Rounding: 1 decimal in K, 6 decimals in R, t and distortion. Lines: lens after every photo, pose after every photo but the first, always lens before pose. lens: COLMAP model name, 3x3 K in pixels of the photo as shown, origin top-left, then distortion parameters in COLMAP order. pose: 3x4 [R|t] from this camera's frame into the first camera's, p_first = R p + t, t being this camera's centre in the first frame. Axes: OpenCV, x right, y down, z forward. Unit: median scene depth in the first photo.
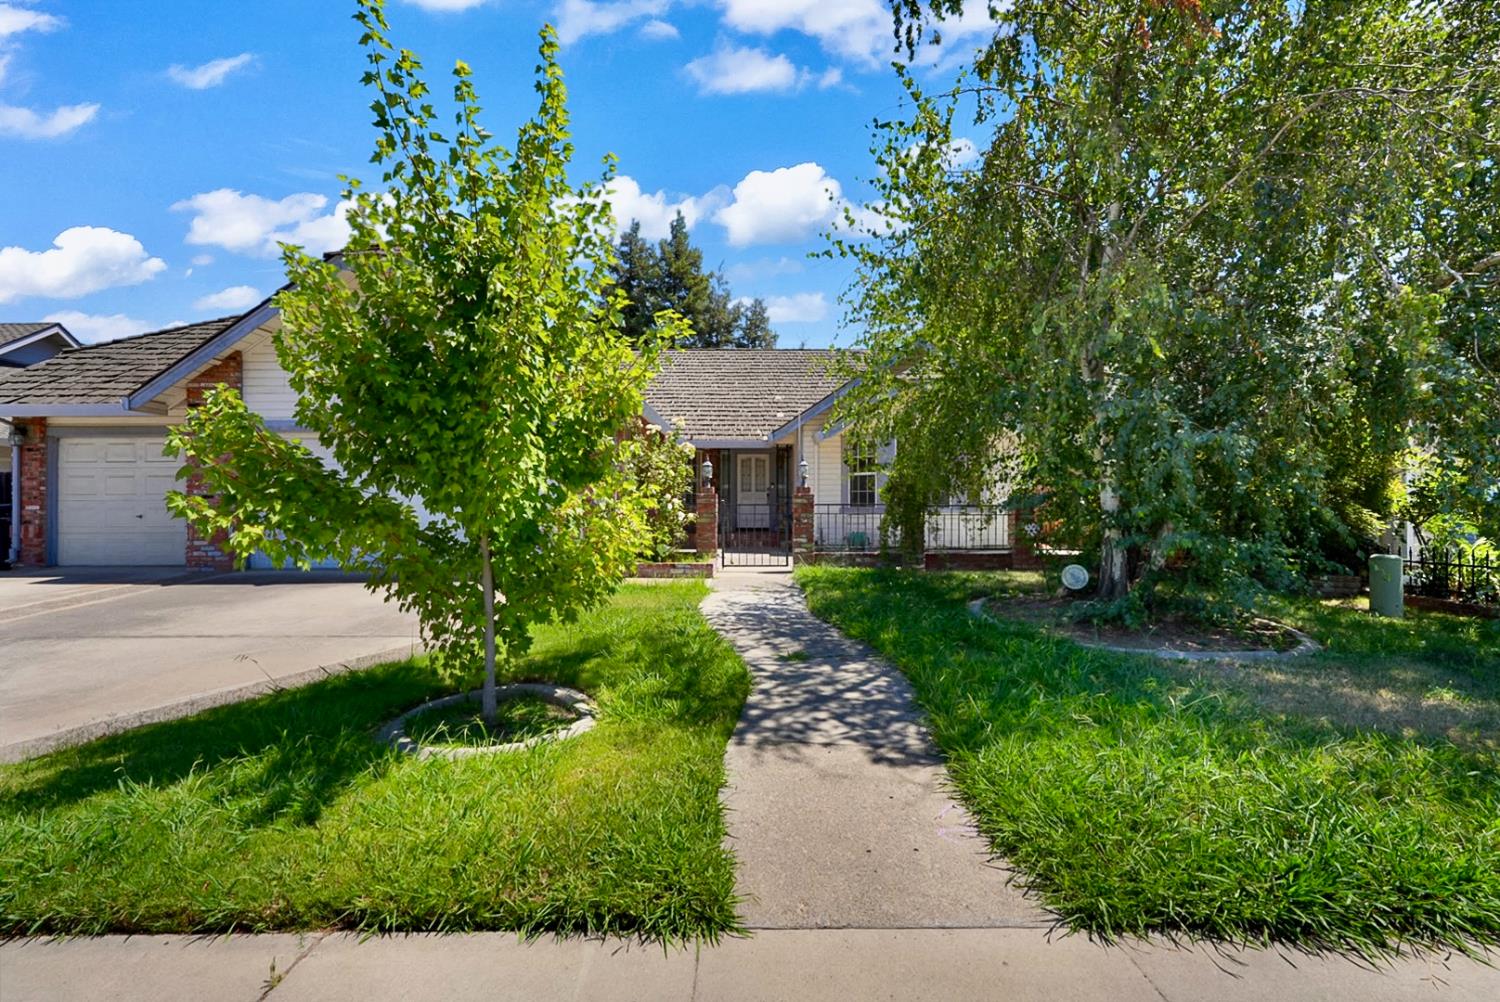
lens RADIAL K [[667.2, 0, 750.0], [0, 667.2, 501.0], [0, 0, 1]] dist [0.037798, 0.000183]
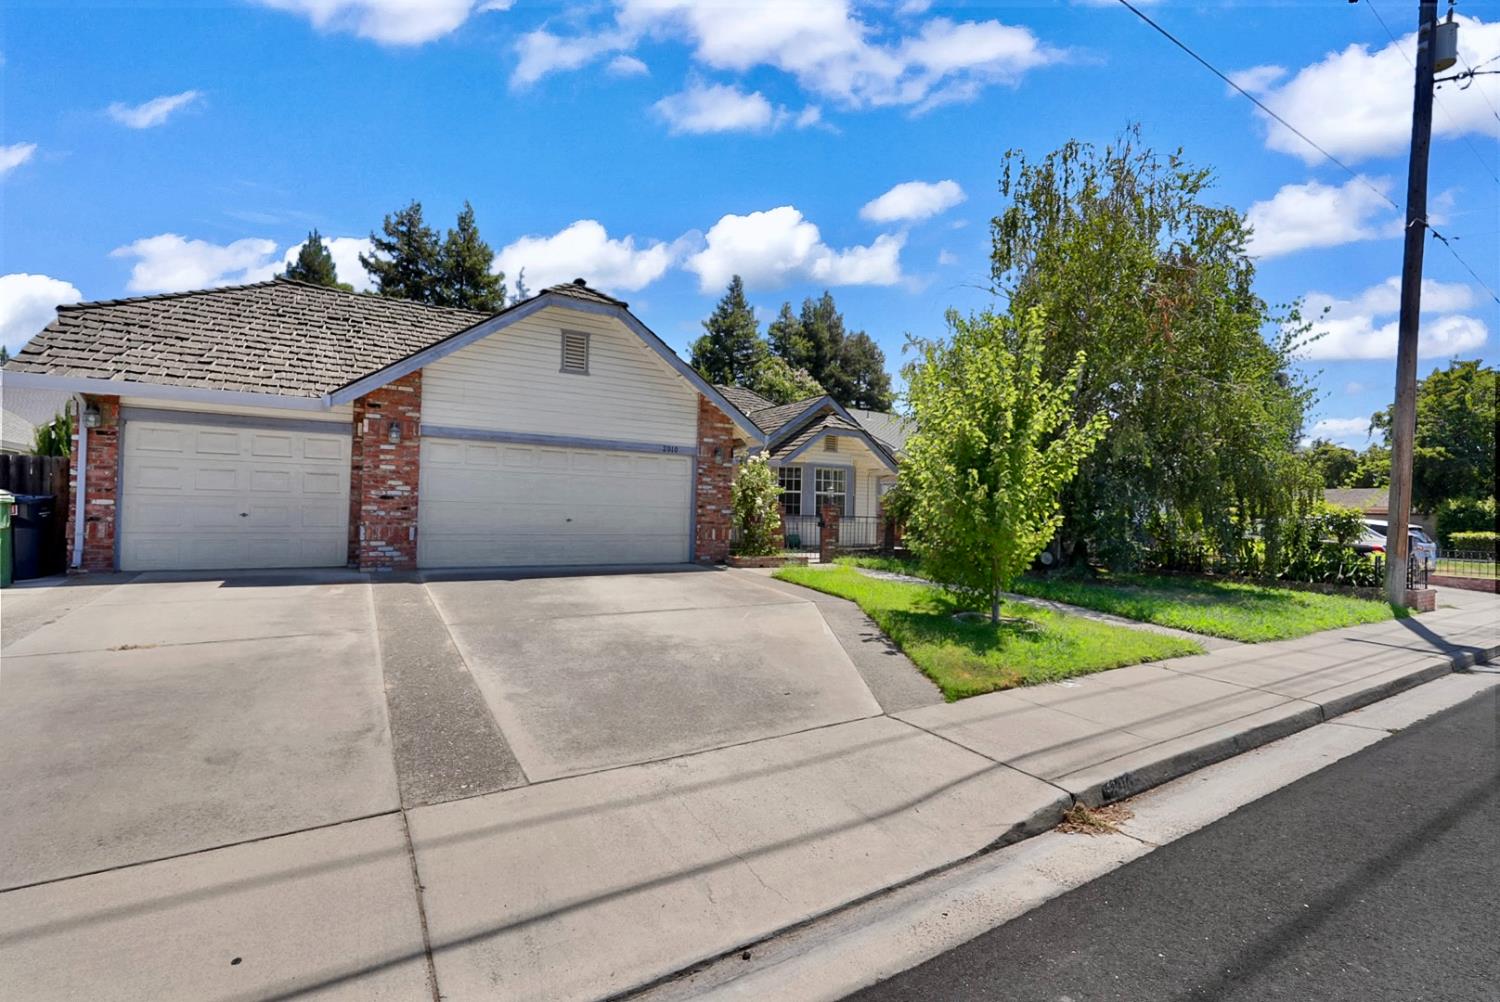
lens RADIAL K [[660.2, 0, 752.3], [0, 660.2, 503.2], [0, 0, 1]] dist [-0.008679, 0.007536]
pose [[0.855130, 0.029568, 0.517570, -0.779039], [-0.027814, 0.999551, -0.011149, -0.002034], [-0.517667, -0.004861, 0.855568, -0.089442]]
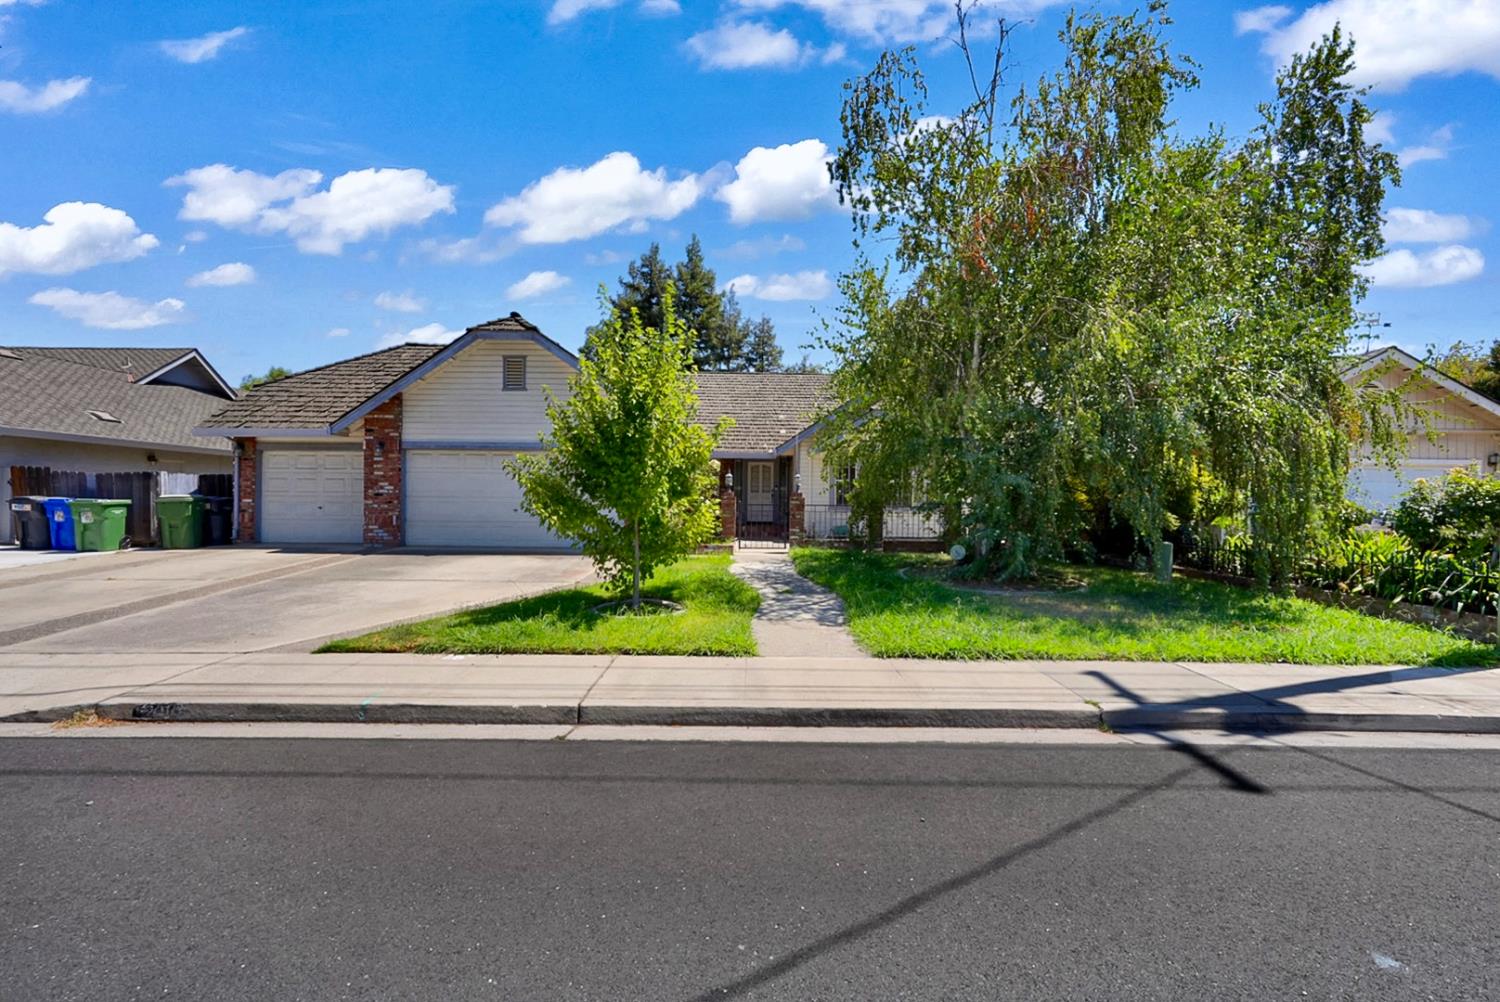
lens RADIAL K [[666.3, 0, 751.5], [0, 666.3, 504.2], [0, 0, 1]] dist [0.001224, 0.000840]
pose [[0.999927, 0.011259, -0.004291, -0.008711], [-0.011210, 0.999872, 0.011453, -0.010192], [0.004419, -0.011404, 0.999925, -0.344648]]
